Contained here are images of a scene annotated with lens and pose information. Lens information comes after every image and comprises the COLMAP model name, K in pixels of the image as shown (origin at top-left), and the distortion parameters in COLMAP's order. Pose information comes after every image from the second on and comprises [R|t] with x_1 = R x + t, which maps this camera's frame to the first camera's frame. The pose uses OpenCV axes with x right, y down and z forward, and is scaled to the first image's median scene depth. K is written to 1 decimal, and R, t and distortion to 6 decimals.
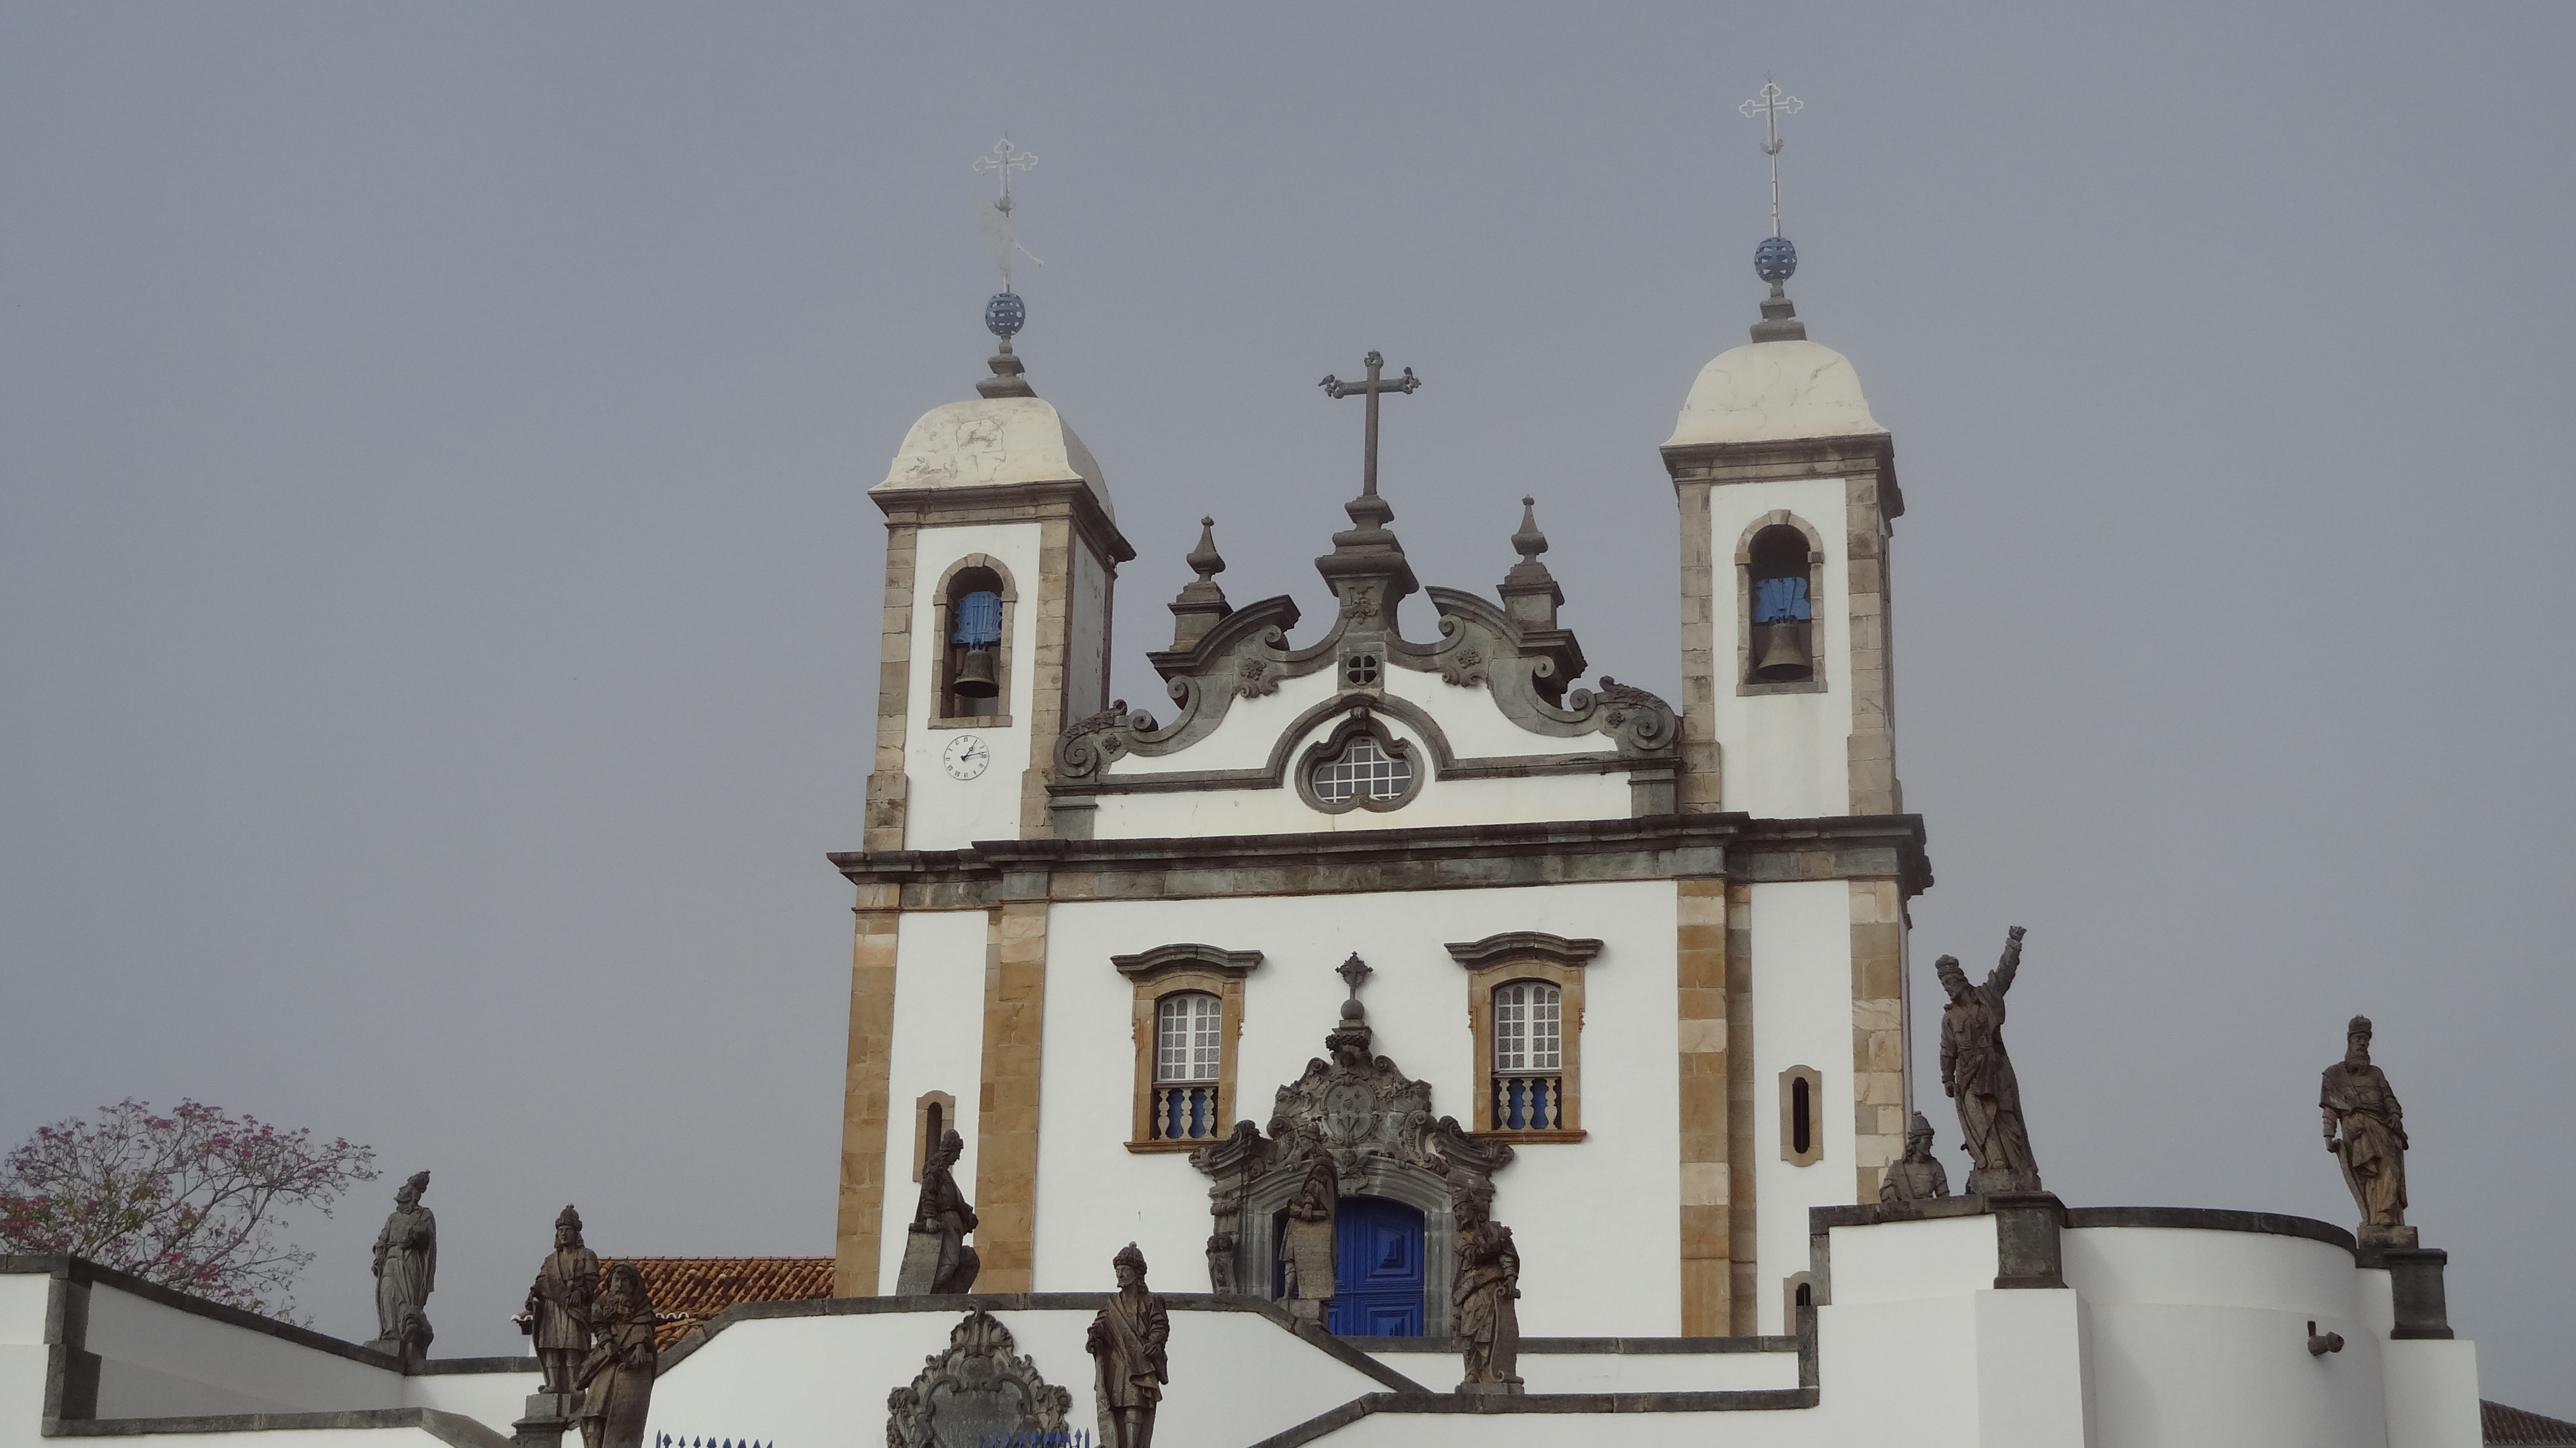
lens RADIAL K [[3865.7, 0, 1259.9], [0, 3865.7, 697.4], [0, 0, 1]] dist [0.012120, 0.000000]
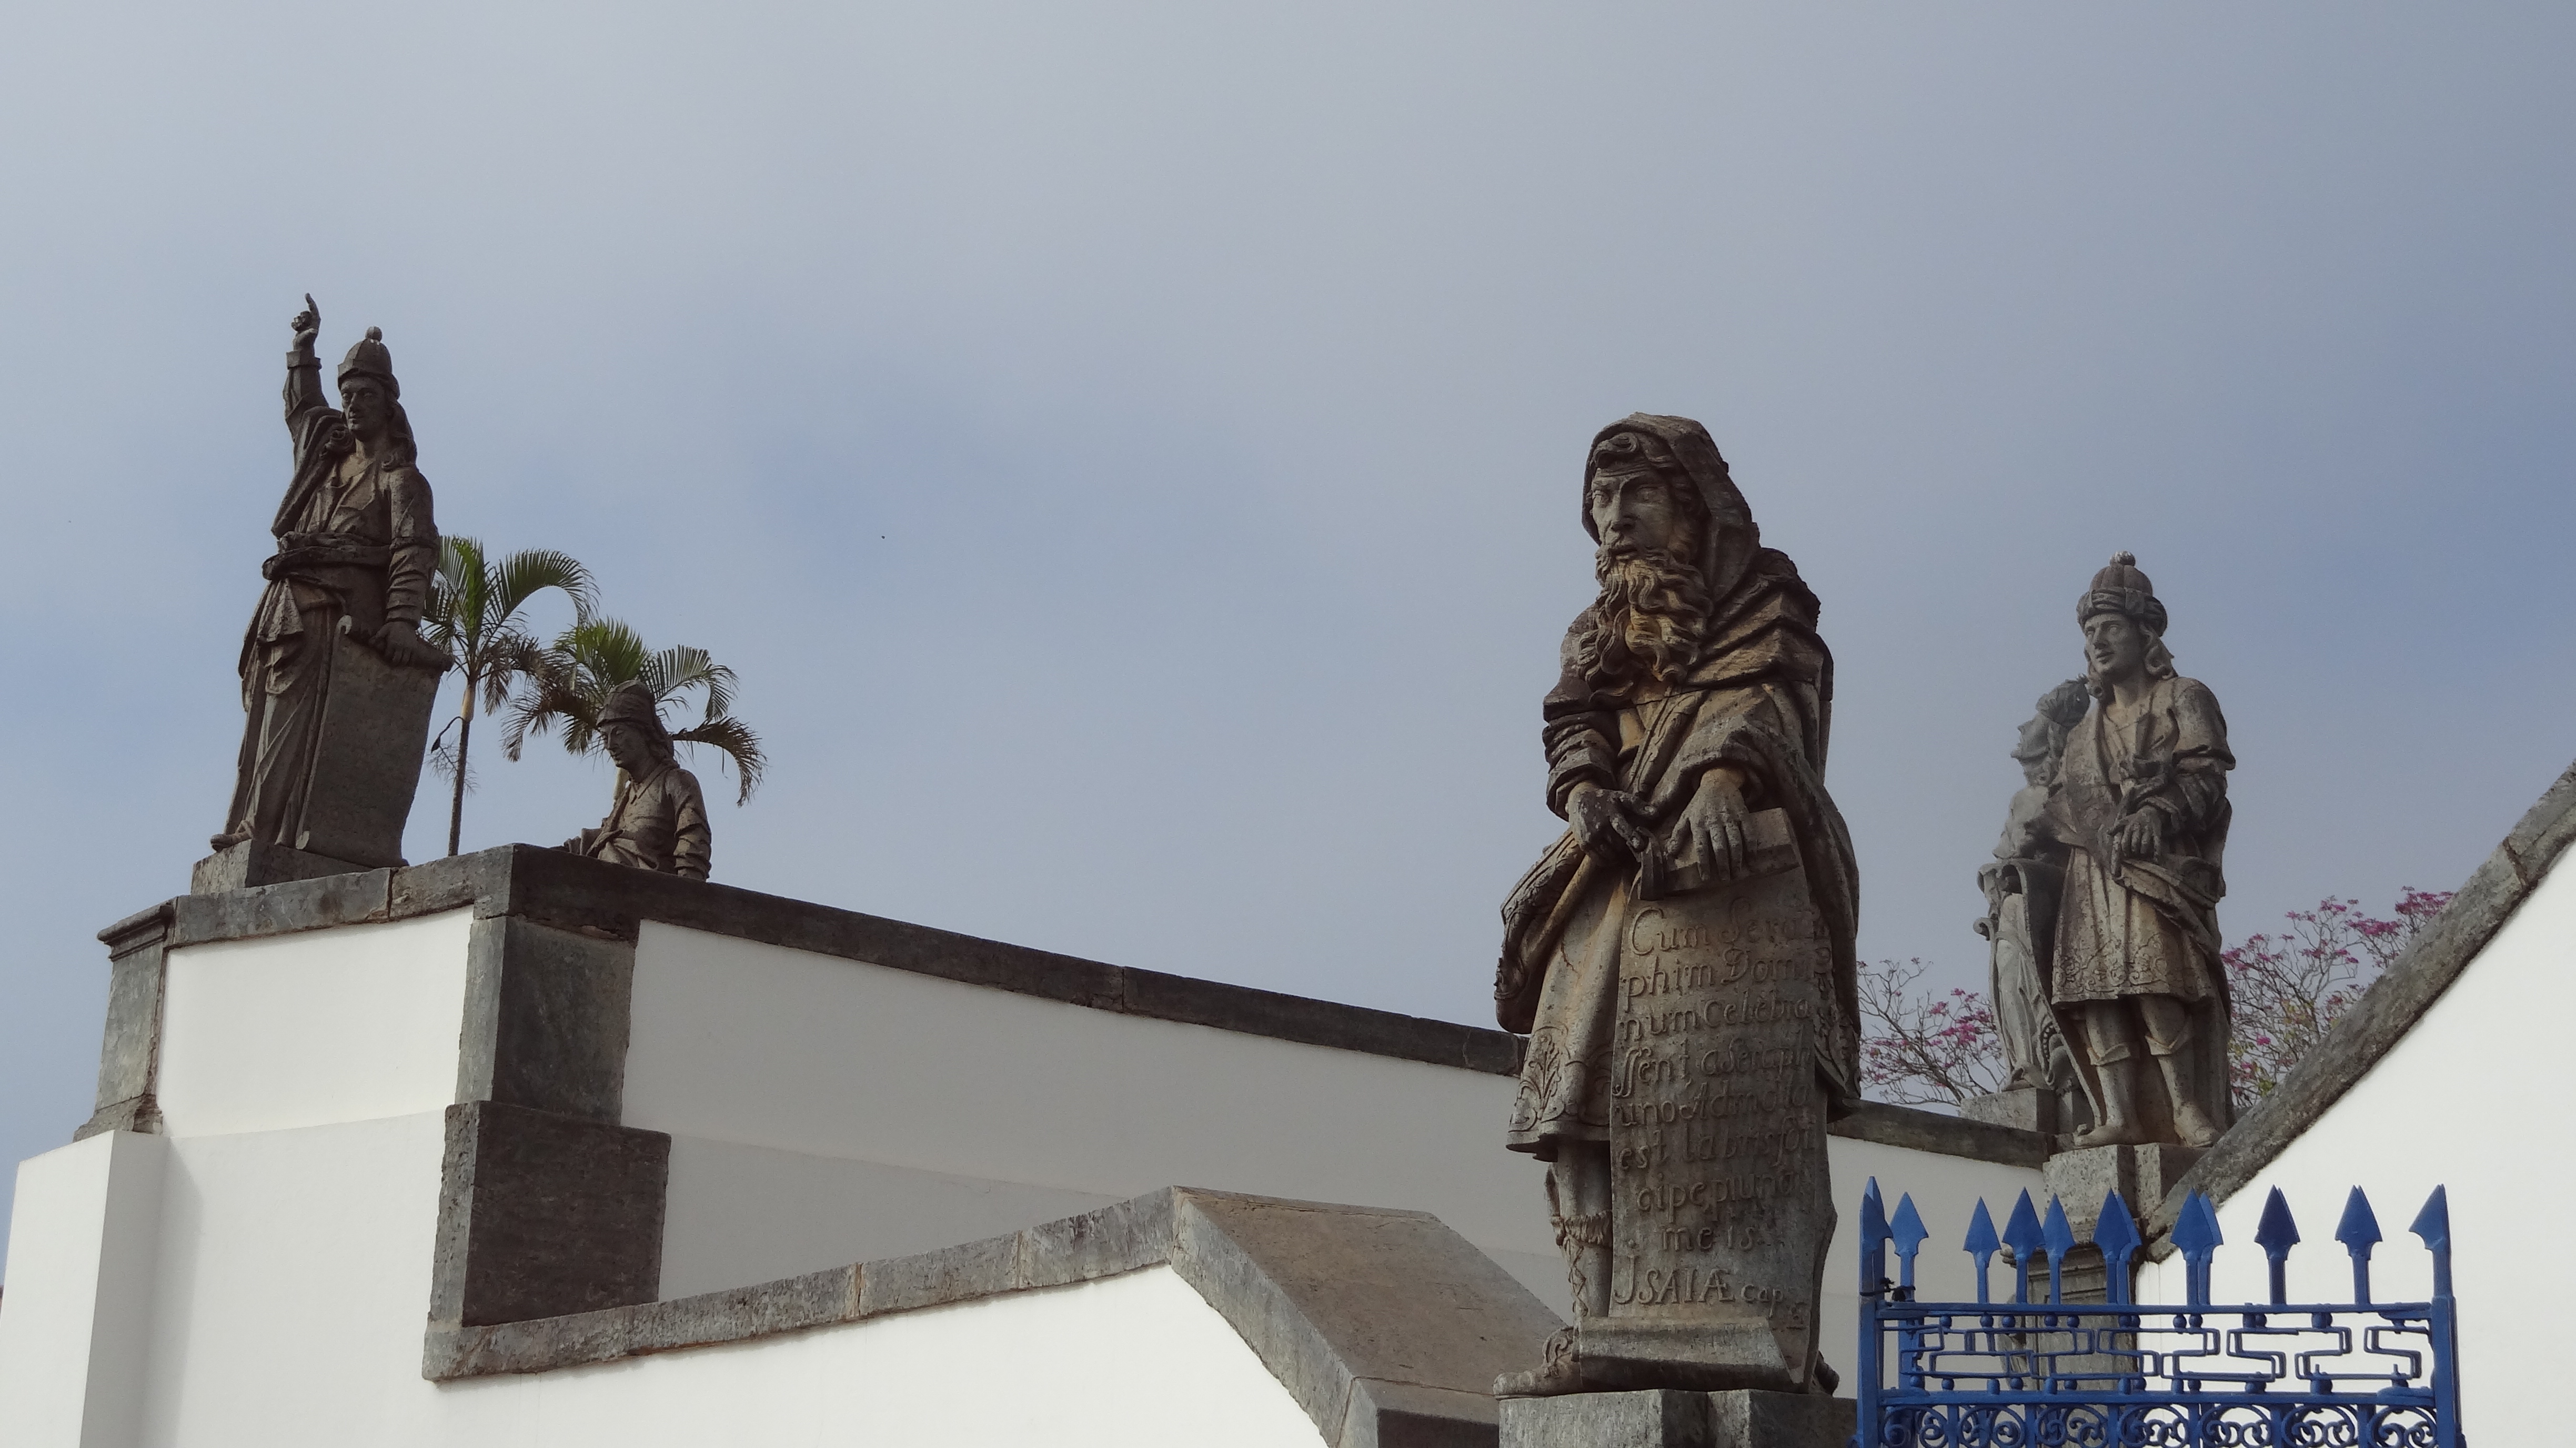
lens RADIAL K [[3865.7, 0, 1299.9], [0, 3865.7, 718.4], [0, 0, 1]] dist [0.012120, 0.000000]
pose [[0.792400, -0.156786, -0.589509, -0.034392], [0.166315, 0.985321, -0.038502, 0.100714], [0.586892, -0.067535, 0.806844, 0.491831]]
